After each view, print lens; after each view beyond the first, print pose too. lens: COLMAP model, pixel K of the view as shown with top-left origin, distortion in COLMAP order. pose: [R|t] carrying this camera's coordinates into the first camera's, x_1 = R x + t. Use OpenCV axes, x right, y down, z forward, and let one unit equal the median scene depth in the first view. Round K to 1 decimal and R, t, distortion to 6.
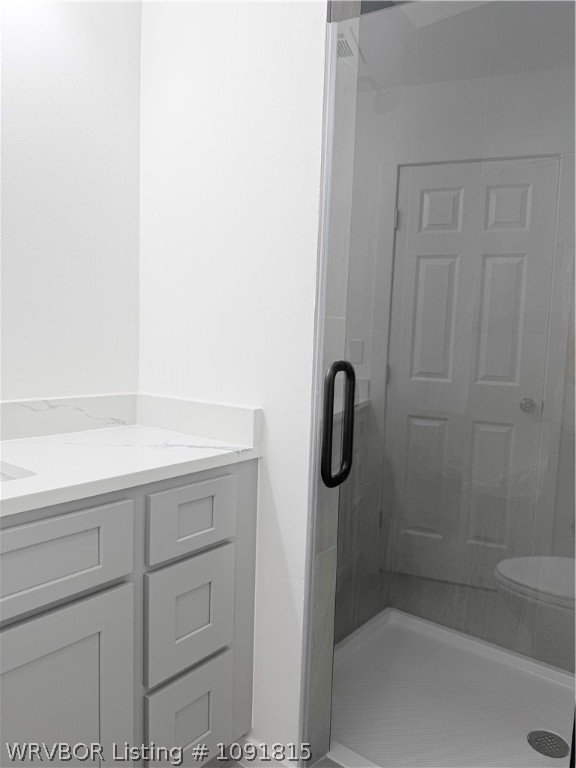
lens RADIAL K [[539.1, 0, 286.7], [0, 539.1, 379.7], [0, 0, 1]] dist [0.141746, -0.209955]
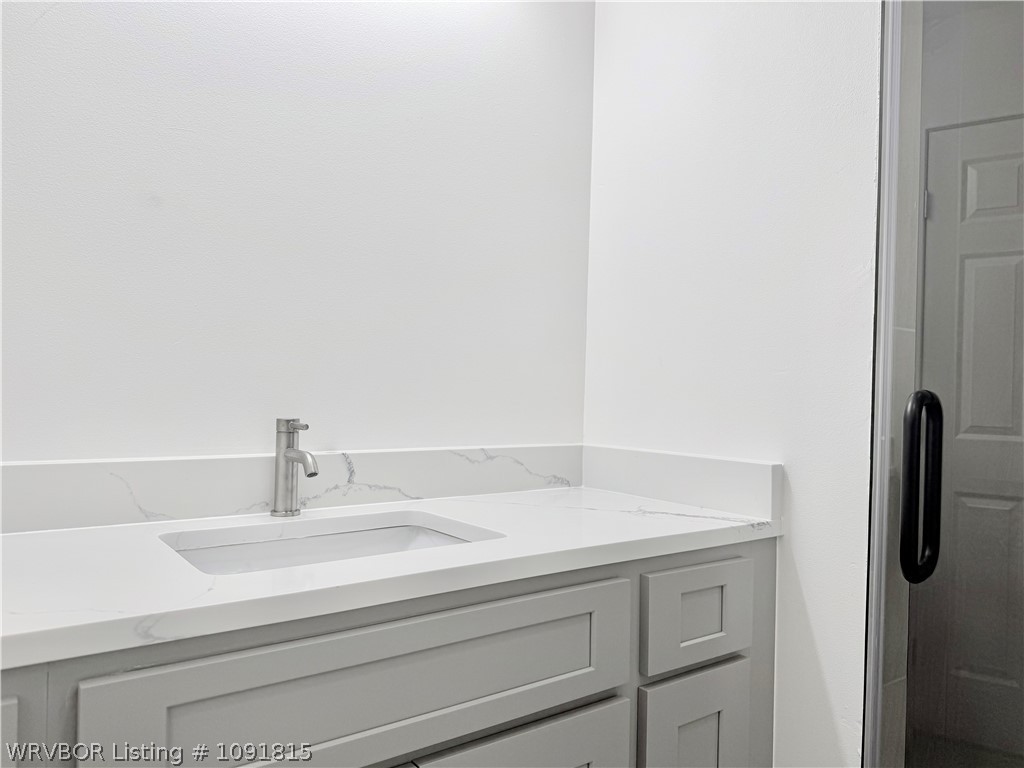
lens RADIAL K [[718.8, 0, 515.7], [0, 718.8, 384.4], [0, 0, 1]] dist [0.141746, -0.209955]
pose [[0.971716, -0.009951, -0.235942, -0.159991], [-0.011225, 0.996036, -0.088240, 0.038814], [0.235884, 0.088393, 0.967753, 0.000542]]
